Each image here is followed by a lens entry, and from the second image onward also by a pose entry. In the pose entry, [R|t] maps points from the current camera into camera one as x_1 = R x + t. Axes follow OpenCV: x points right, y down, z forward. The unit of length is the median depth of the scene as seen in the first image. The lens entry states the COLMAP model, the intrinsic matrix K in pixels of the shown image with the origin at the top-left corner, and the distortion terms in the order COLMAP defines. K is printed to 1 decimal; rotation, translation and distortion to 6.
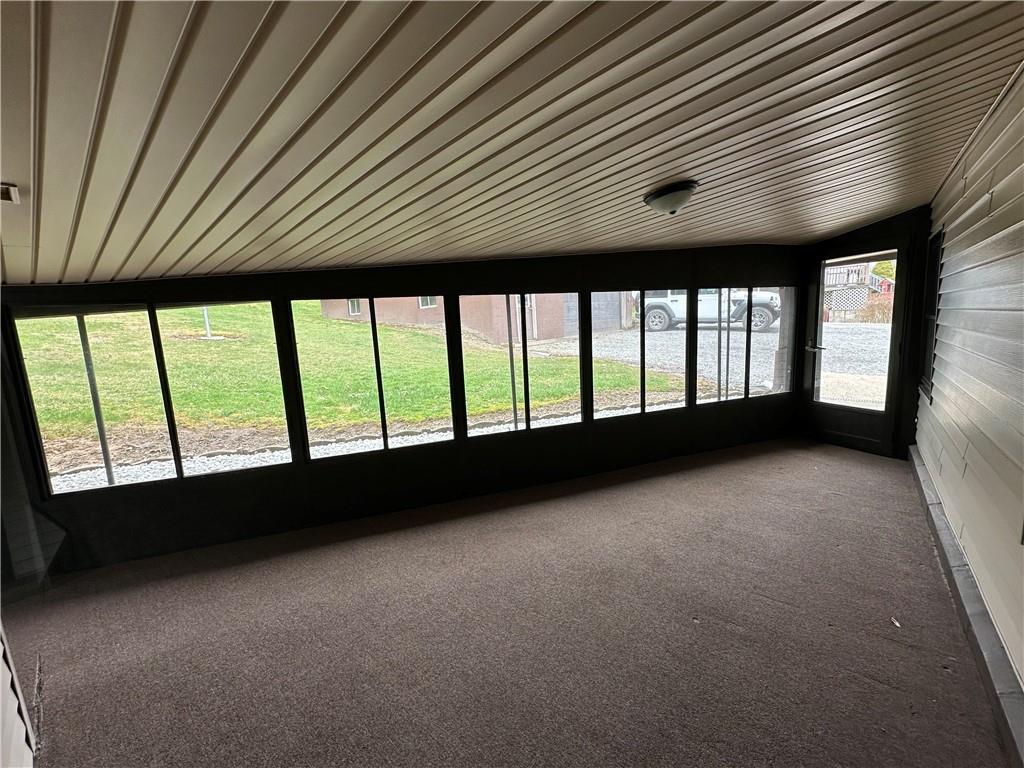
lens RADIAL K [[405.0, 0, 512.0], [0, 405.0, 384.0], [0, 0, 1]] dist [-0.002891, 0.000198]
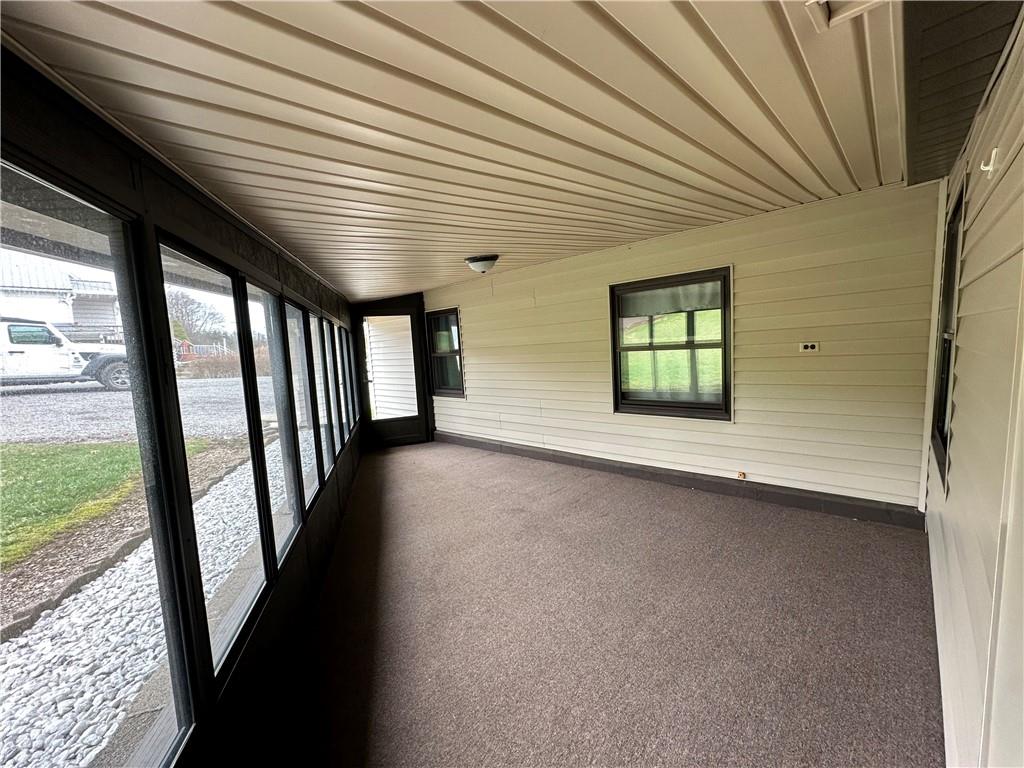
lens RADIAL K [[405.0, 0, 512.0], [0, 405.0, 384.0], [0, 0, 1]] dist [-0.002891, 0.000198]
pose [[0.068108, -0.043806, 0.996716, -0.755865], [0.199583, 0.979439, 0.029409, -0.030365], [-0.977511, 0.196925, 0.075451, 0.602887]]
